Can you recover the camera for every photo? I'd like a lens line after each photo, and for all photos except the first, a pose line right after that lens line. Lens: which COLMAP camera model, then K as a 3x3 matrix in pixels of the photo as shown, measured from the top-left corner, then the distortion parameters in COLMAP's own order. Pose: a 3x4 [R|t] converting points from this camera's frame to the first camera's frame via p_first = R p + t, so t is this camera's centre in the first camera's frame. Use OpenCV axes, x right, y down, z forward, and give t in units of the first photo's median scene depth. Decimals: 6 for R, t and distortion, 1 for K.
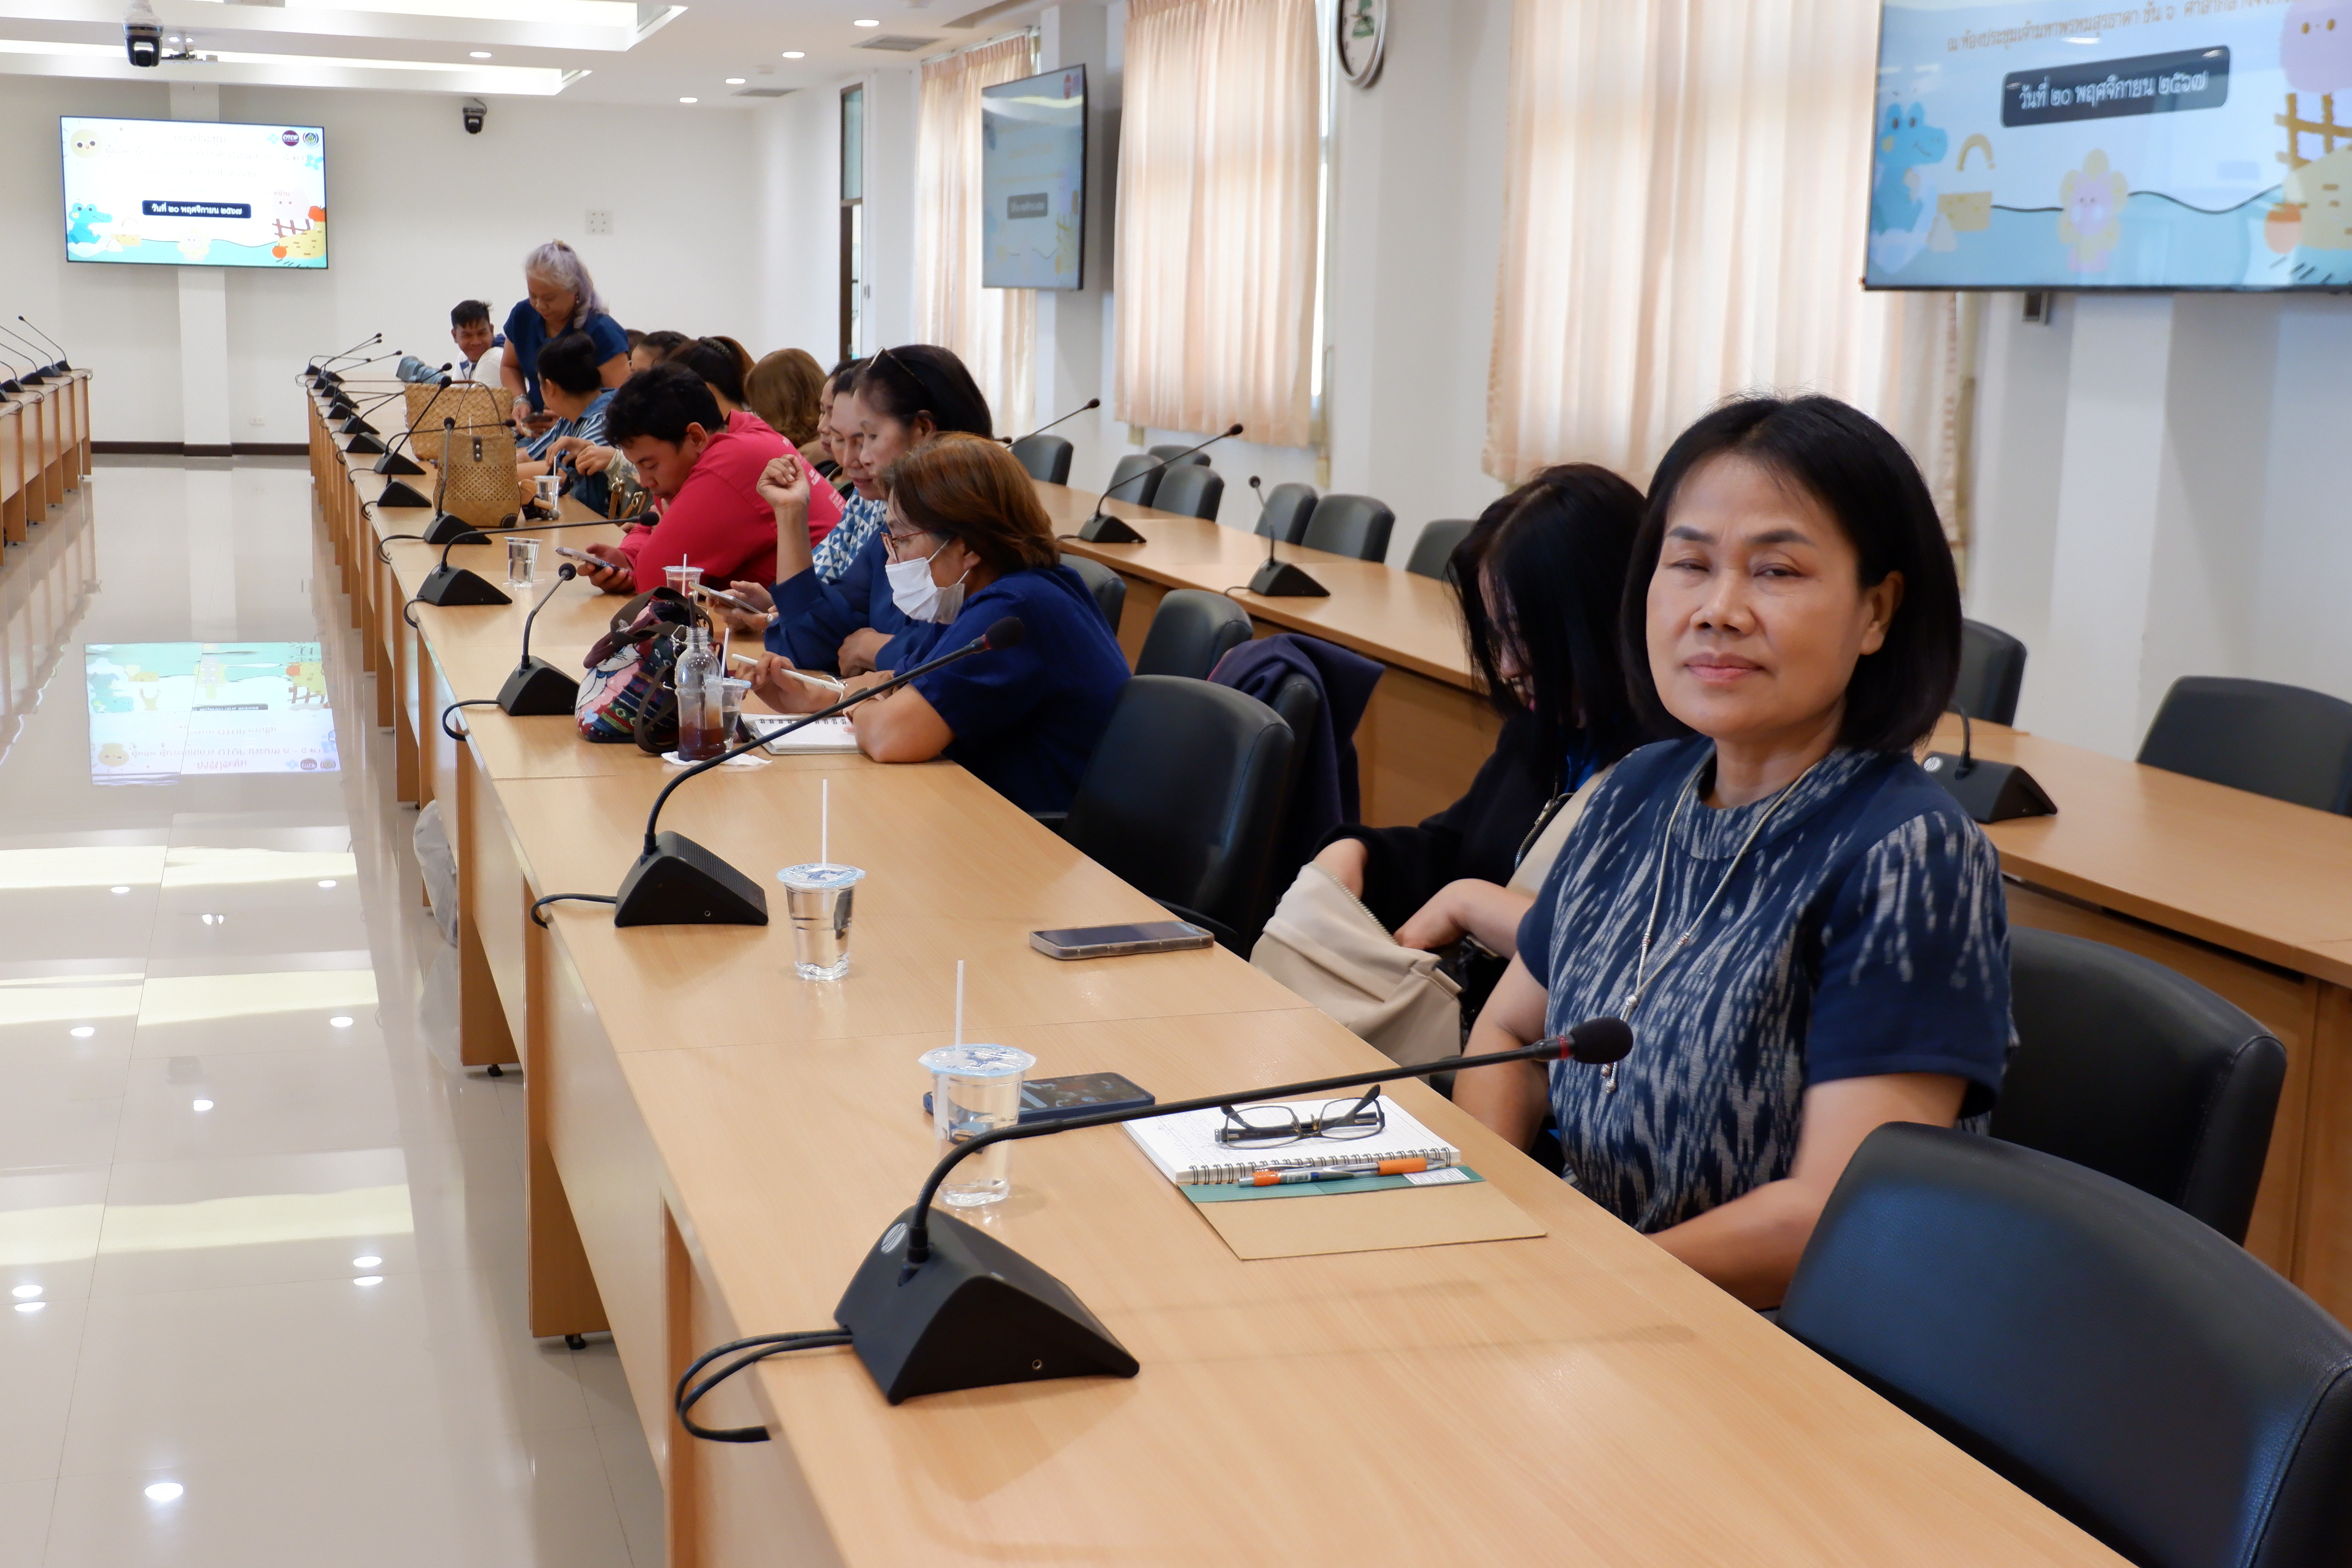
lens RADIAL K [[2847.5, 0, 1176.0], [0, 2847.5, 784.0], [0, 0, 1]] dist [0.018086, 0.005752]
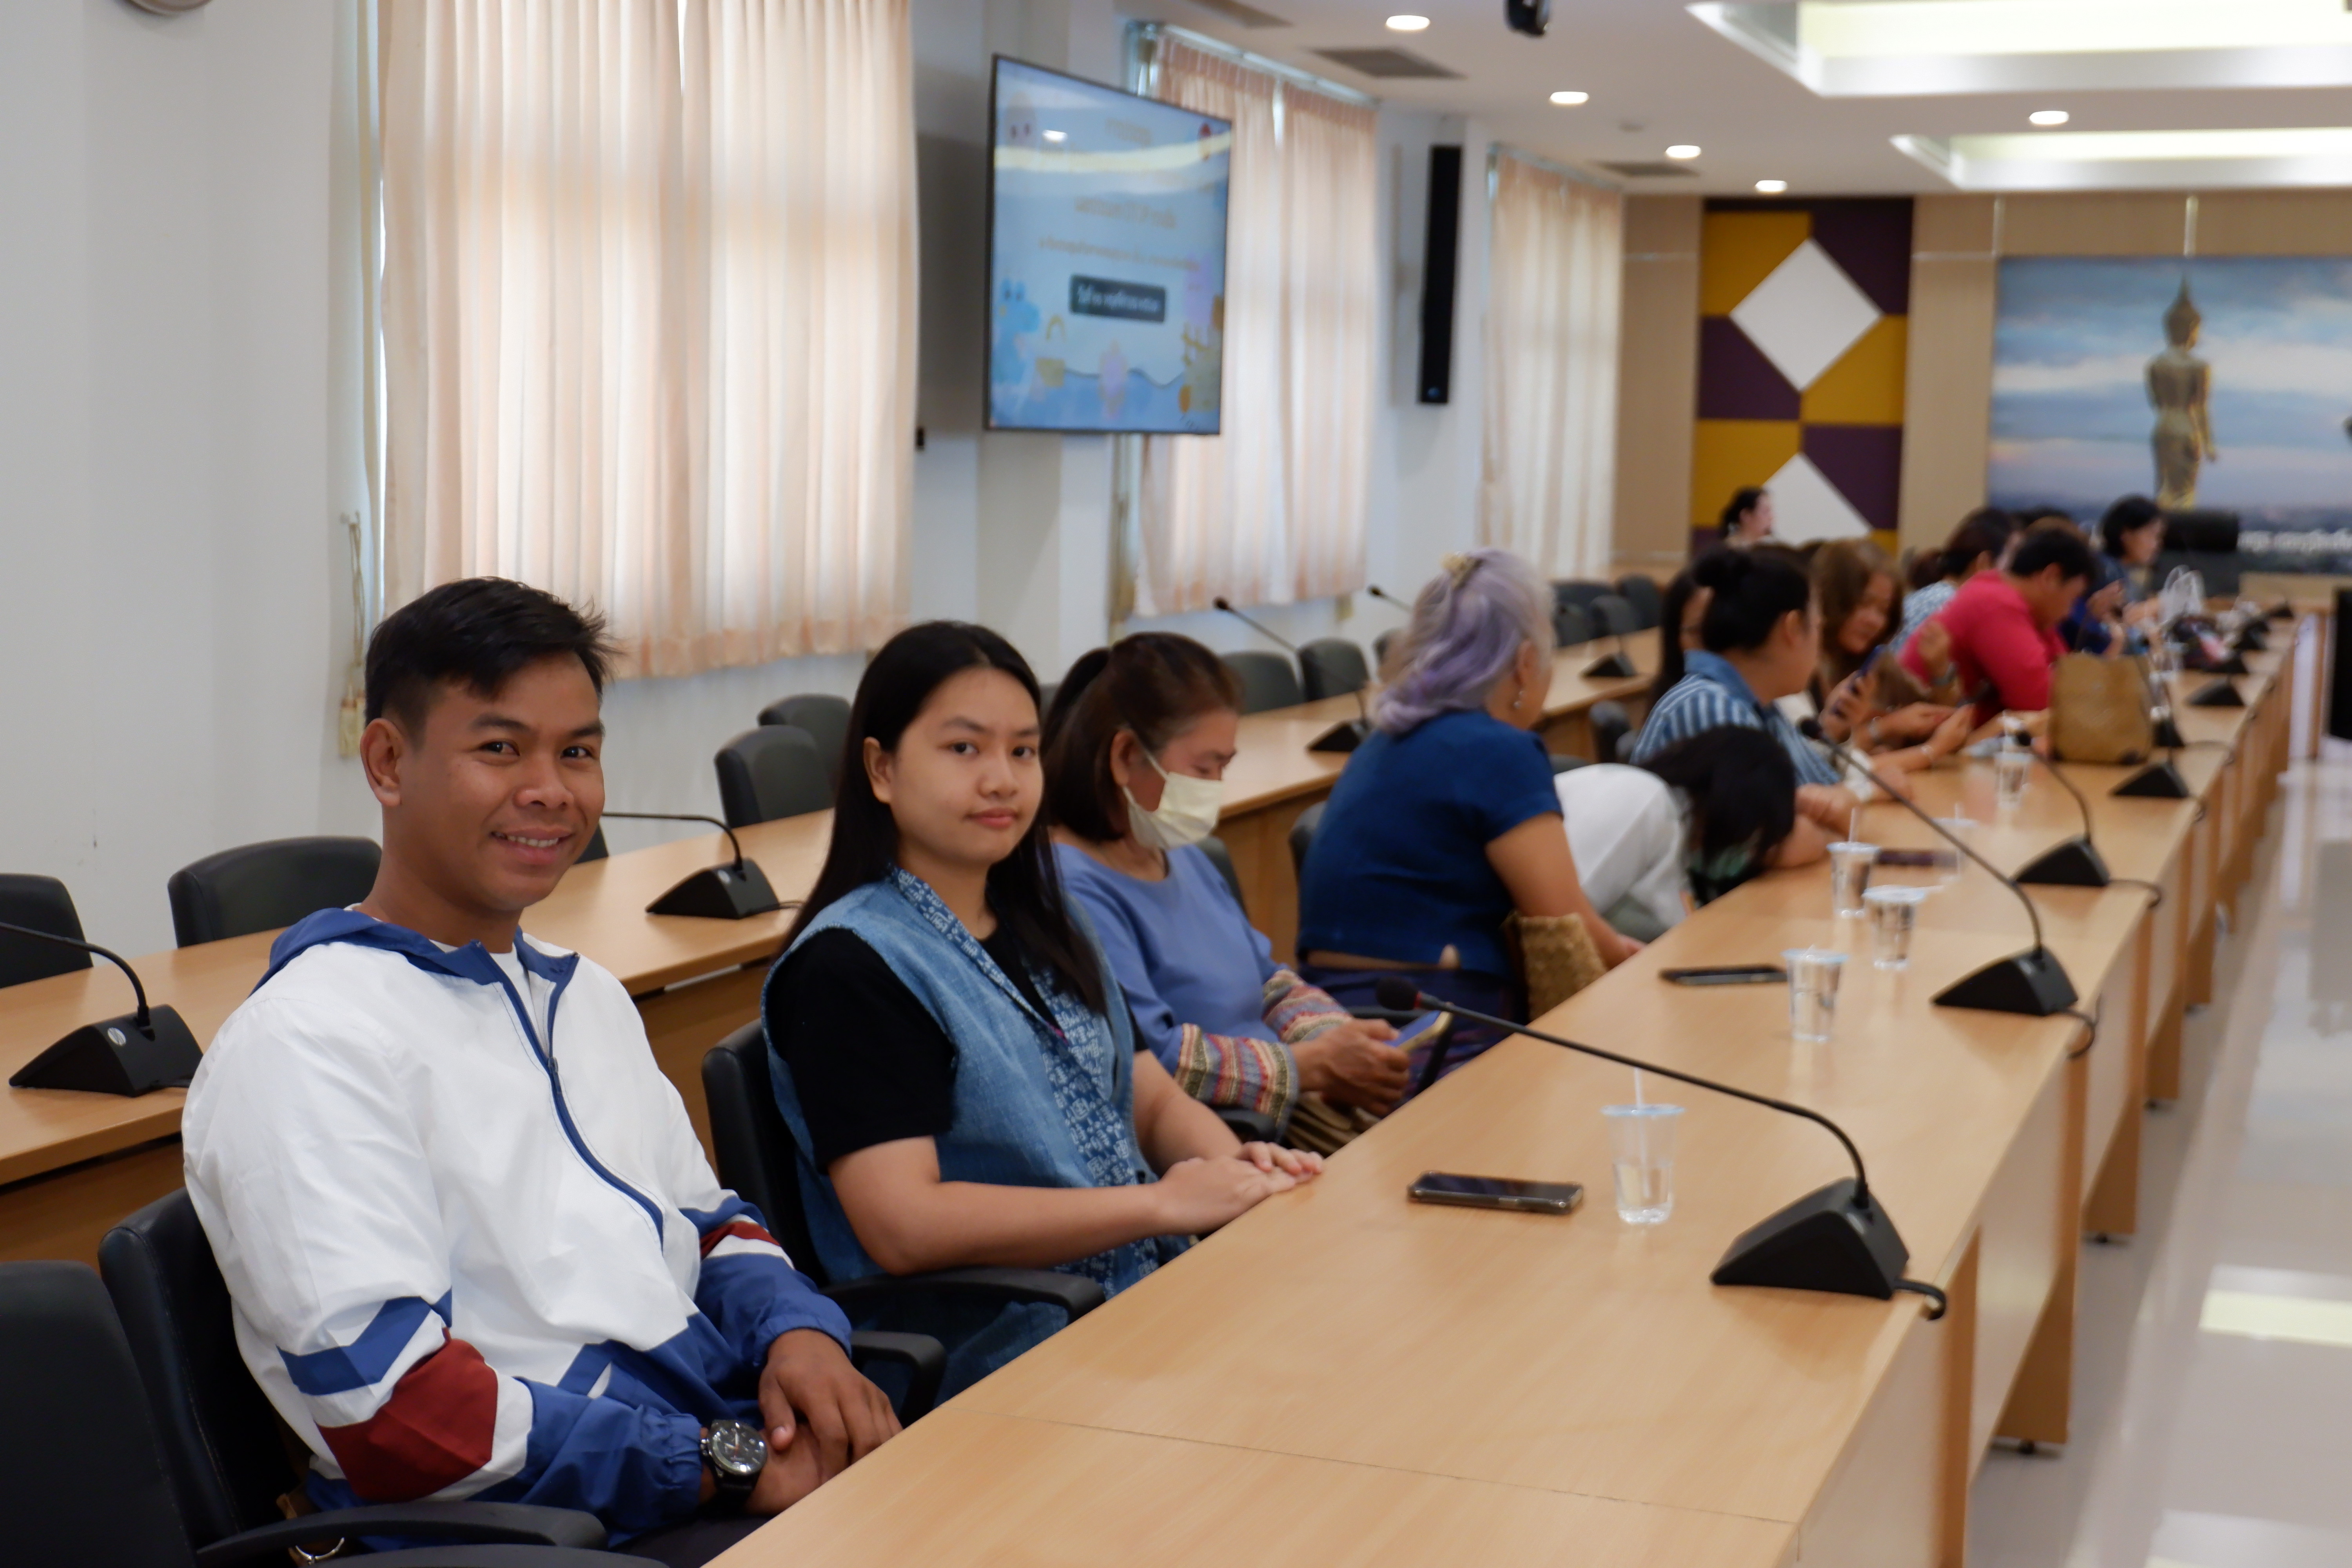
lens RADIAL K [[3281.5, 0, 1176.0], [0, 3281.5, 784.0], [0, 0, 1]] dist [0.000003, 0.005632]
pose [[-0.795547, -0.080659, 0.600500, -0.536879], [0.083256, 0.967145, 0.240206, -0.298030], [-0.600145, 0.241090, -0.762694, 1.711954]]
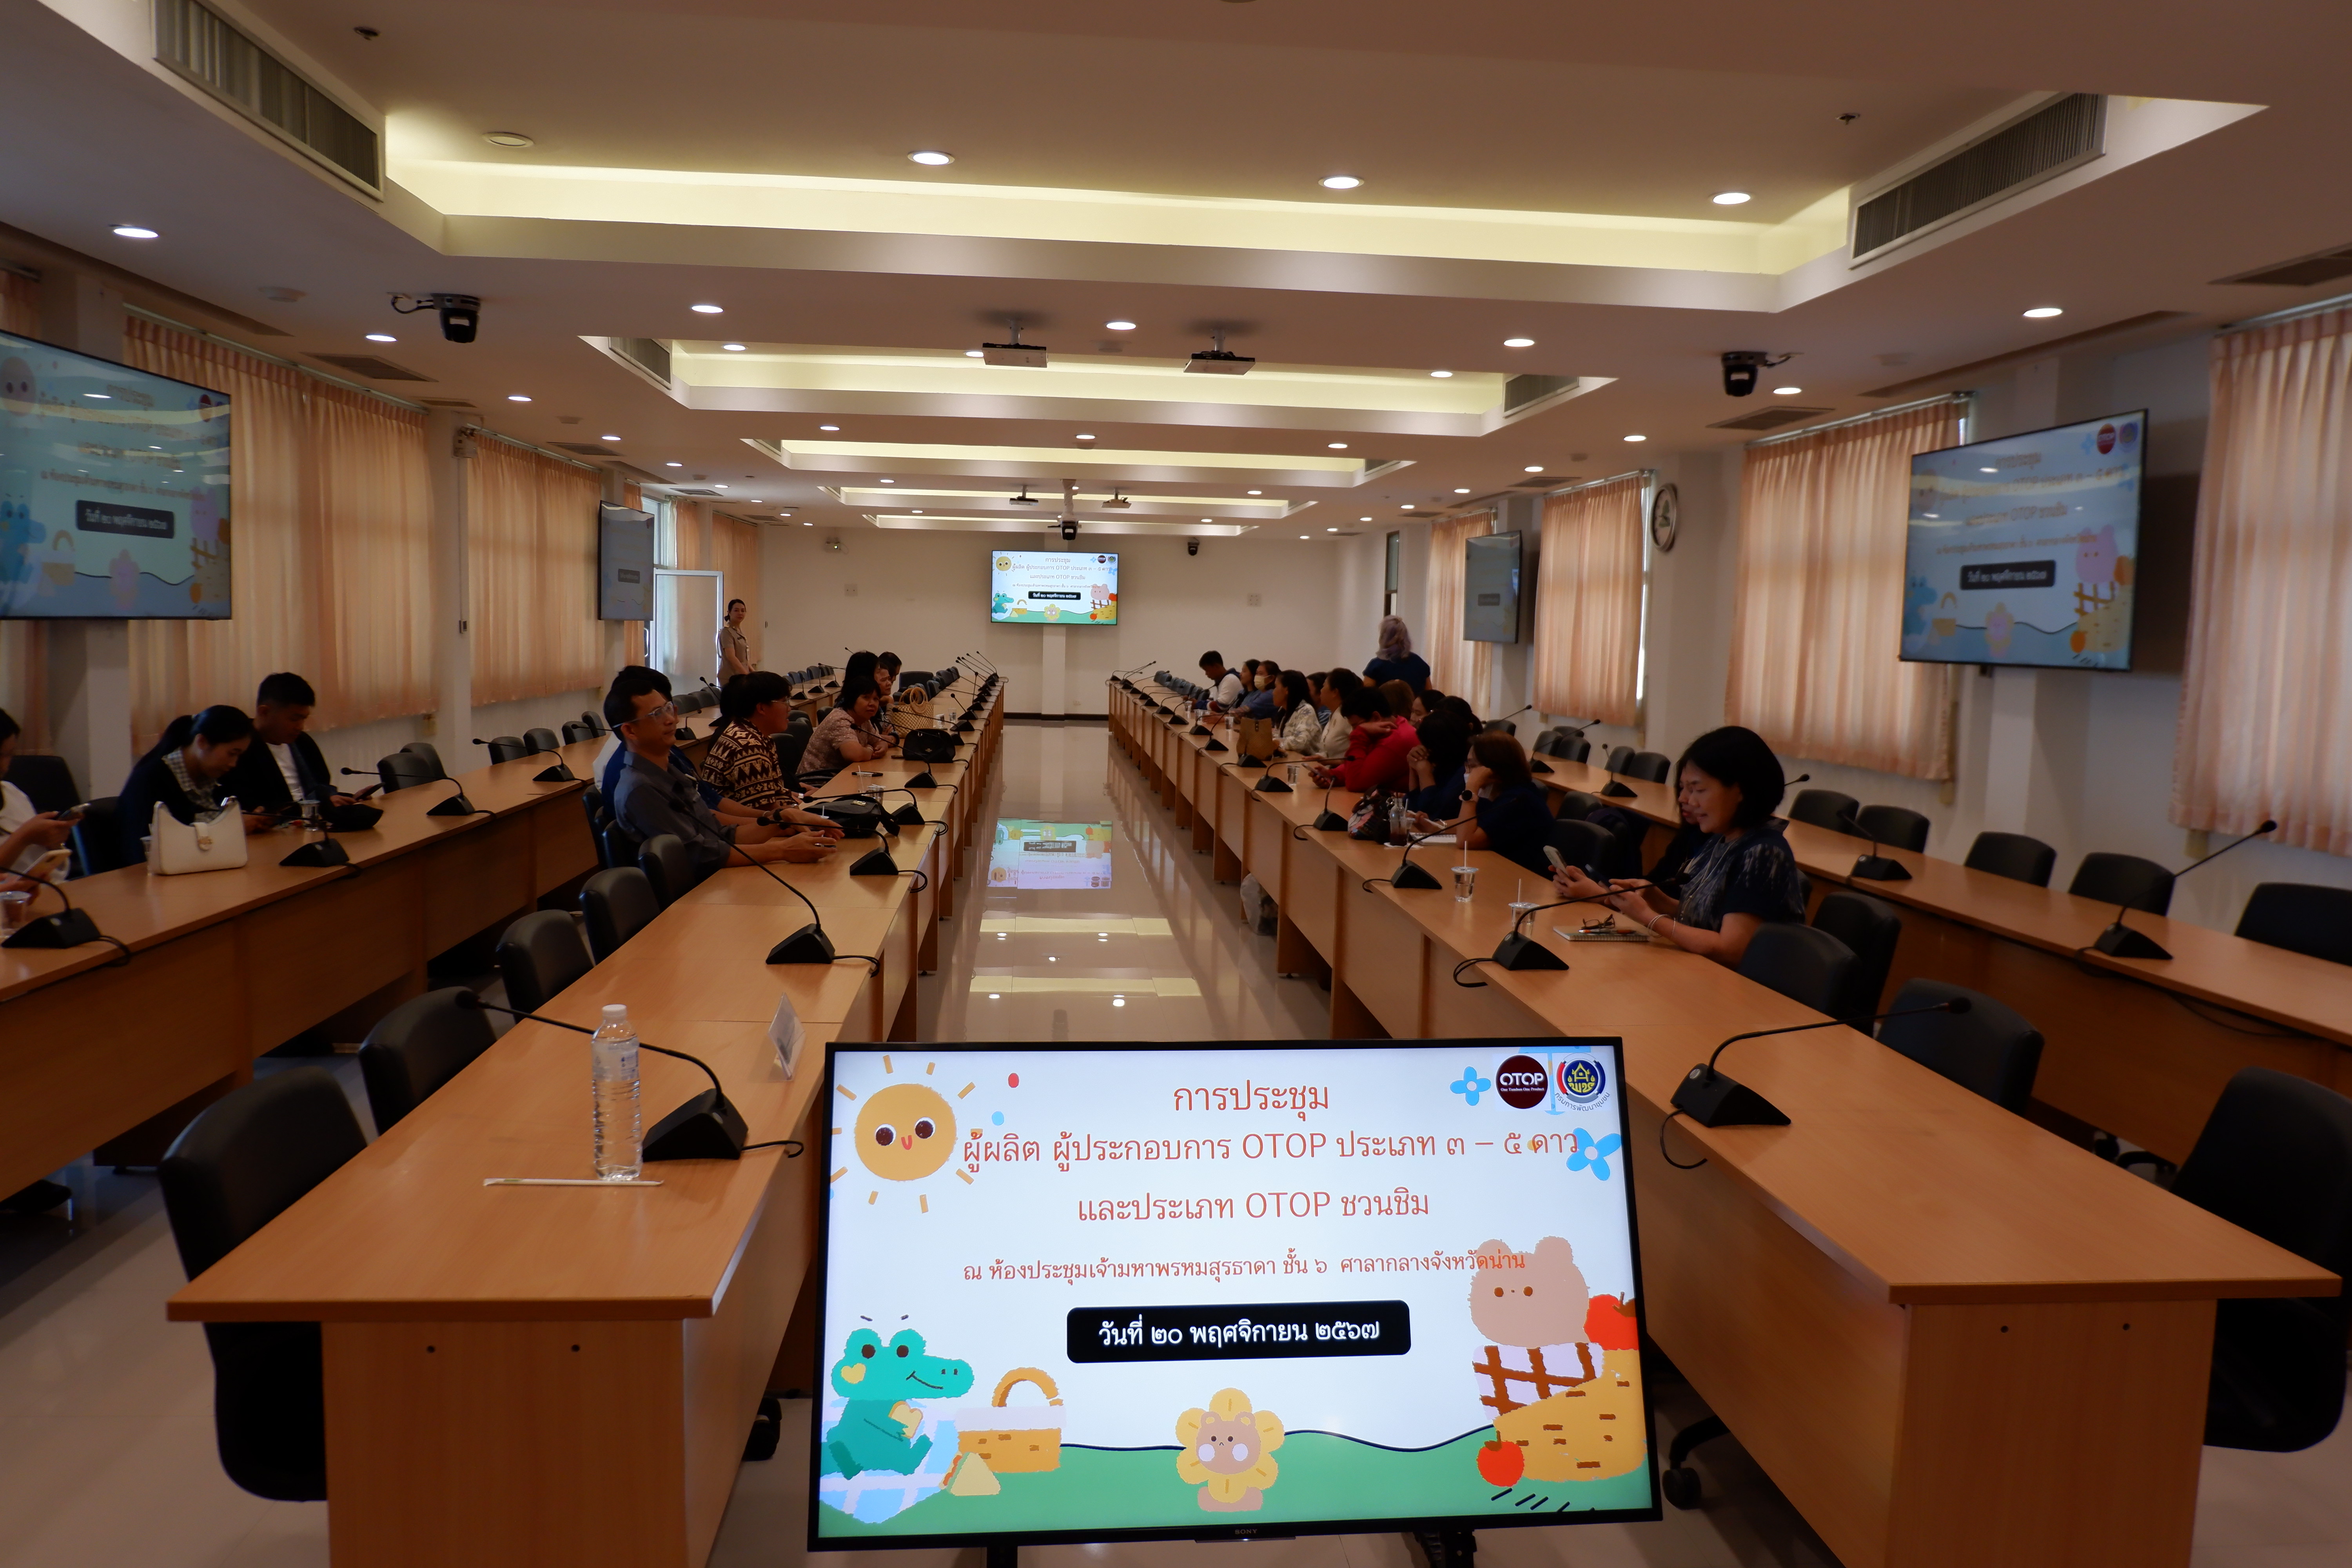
lens RADIAL K [[1687.1, 0, 1176.0], [0, 1687.1, 784.0], [0, 0, 1]] dist [-0.044105, -0.000169]
pose [[0.974962, 0.020951, -0.221382, -0.006194], [-0.037917, 0.996635, -0.072667, 0.024975], [0.219115, 0.079241, 0.972476, -0.276104]]
